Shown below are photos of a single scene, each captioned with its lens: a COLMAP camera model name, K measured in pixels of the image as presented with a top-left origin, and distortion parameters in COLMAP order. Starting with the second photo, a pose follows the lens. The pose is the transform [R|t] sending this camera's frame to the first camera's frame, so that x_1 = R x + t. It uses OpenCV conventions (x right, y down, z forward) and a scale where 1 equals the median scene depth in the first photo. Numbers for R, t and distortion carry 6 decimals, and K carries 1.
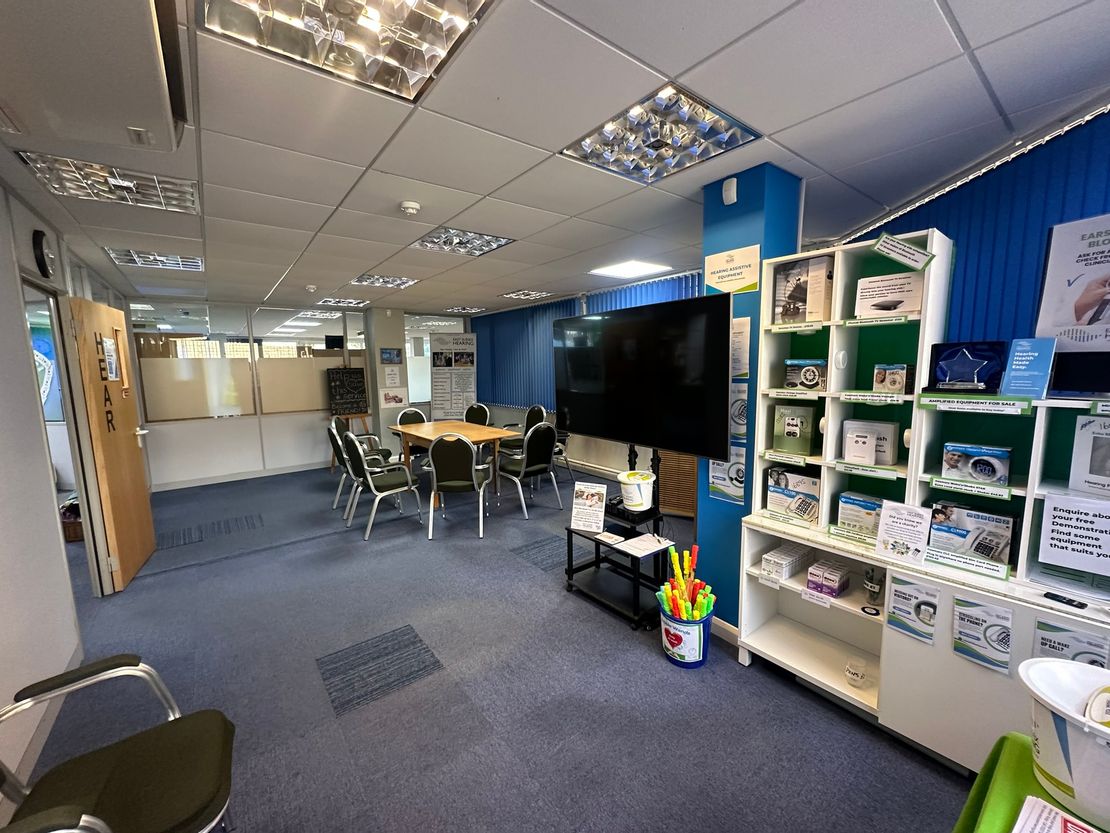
lens RADIAL K [[442.5, 0, 556.8], [0, 442.5, 420.4], [0, 0, 1]] dist [0.002597, 0.000137]
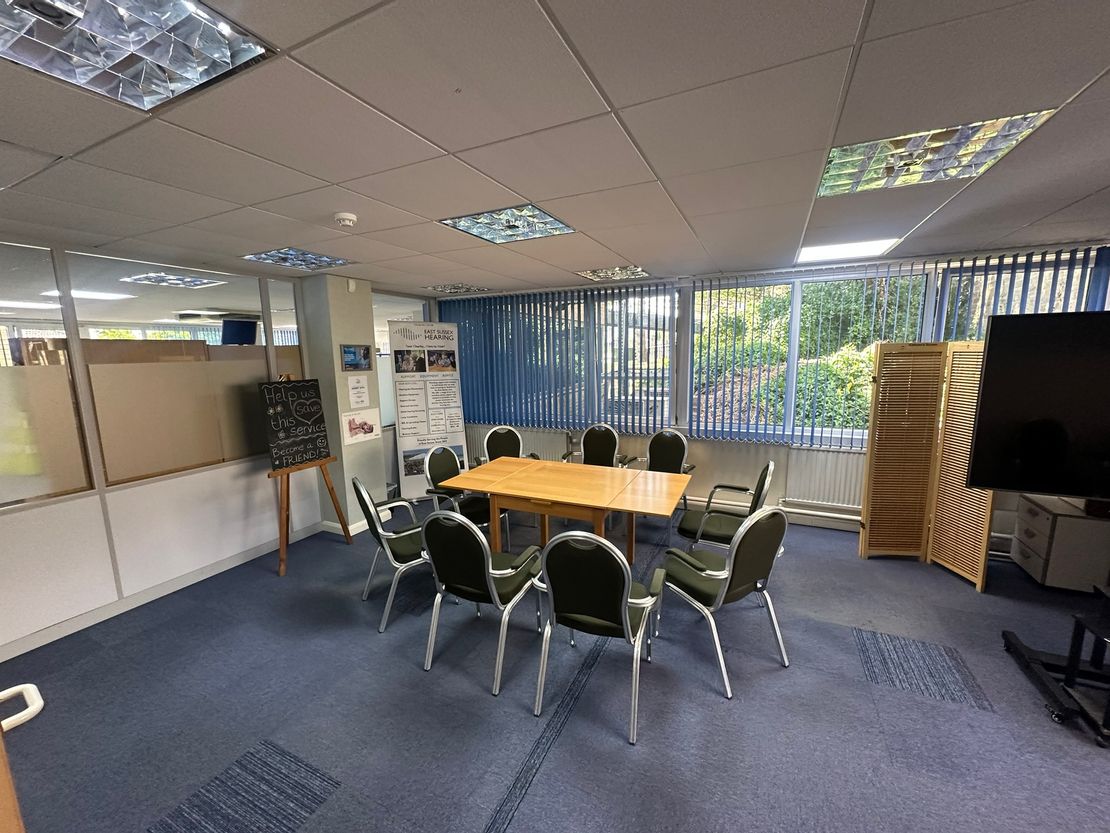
lens RADIAL K [[442.5, 0, 554.7], [0, 442.5, 421.5], [0, 0, 1]] dist [0.002597, 0.000137]
pose [[0.894749, -0.064621, 0.441869, -0.420466], [0.056262, 0.997903, 0.032014, -0.064754], [-0.443011, -0.003784, 0.896508, 0.352986]]
